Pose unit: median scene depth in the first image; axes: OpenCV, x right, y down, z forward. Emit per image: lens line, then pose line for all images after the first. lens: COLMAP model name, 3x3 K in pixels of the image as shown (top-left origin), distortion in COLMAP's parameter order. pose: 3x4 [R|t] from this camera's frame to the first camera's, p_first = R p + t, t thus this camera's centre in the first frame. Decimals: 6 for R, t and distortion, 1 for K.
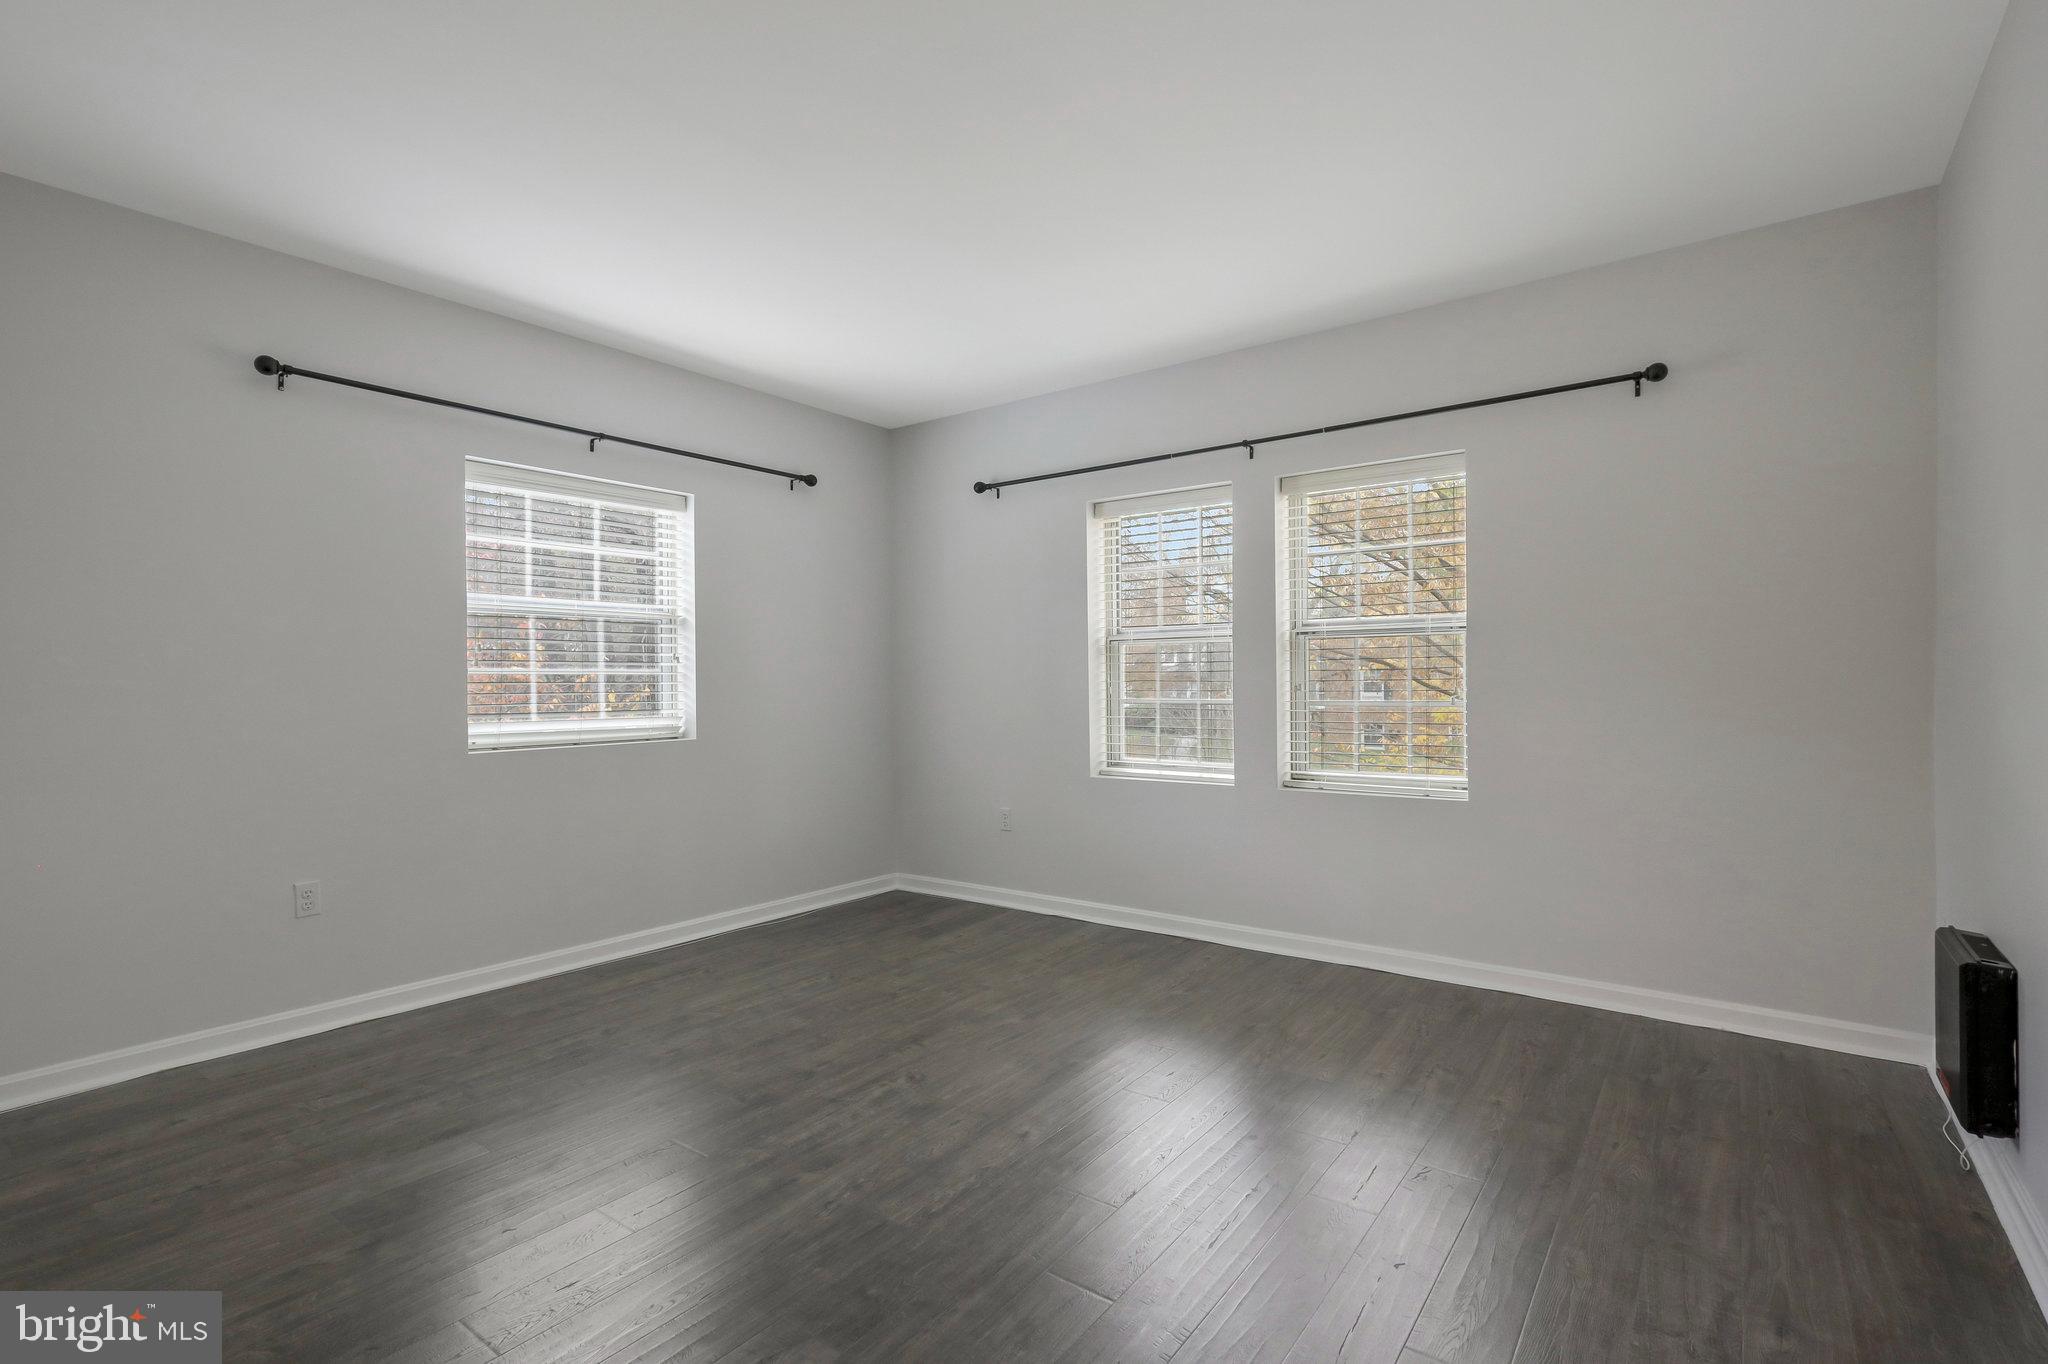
lens RADIAL K [[984.1, 0, 1024.0], [0, 984.1, 682.0], [0, 0, 1]] dist [0.001039, 0.000387]
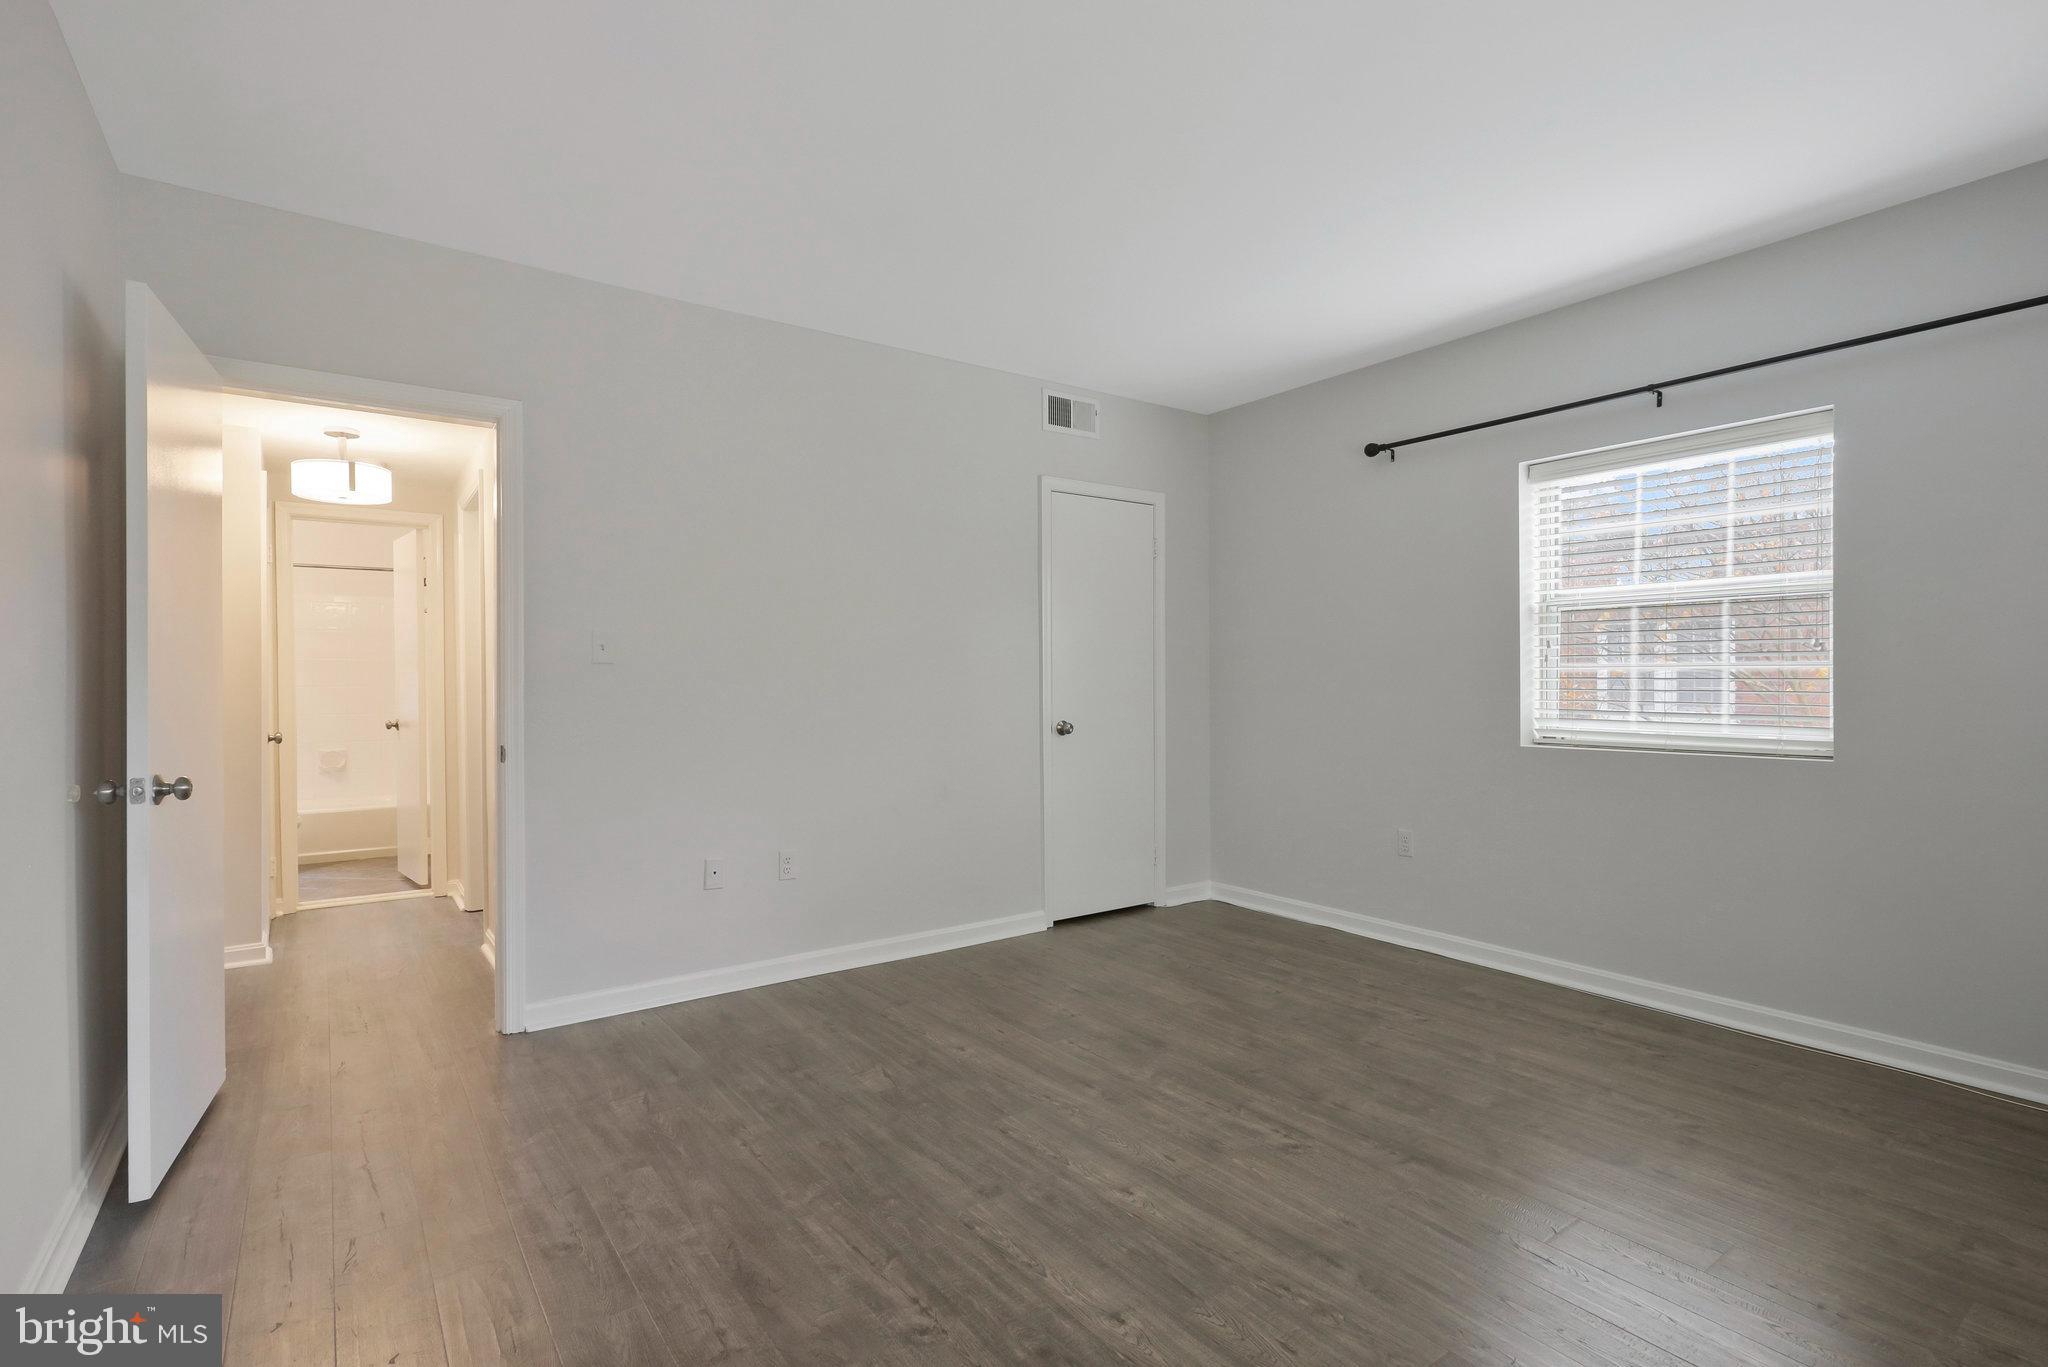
lens RADIAL K [[984.1, 0, 1024.0], [0, 984.1, 683.5], [0, 0, 1]] dist [0.001039, 0.000387]
pose [[-0.312478, 0.010017, -0.949872, 0.650596], [0.002282, 0.999949, 0.009794, -0.006215], [0.949922, 0.000893, -0.312485, 0.889932]]
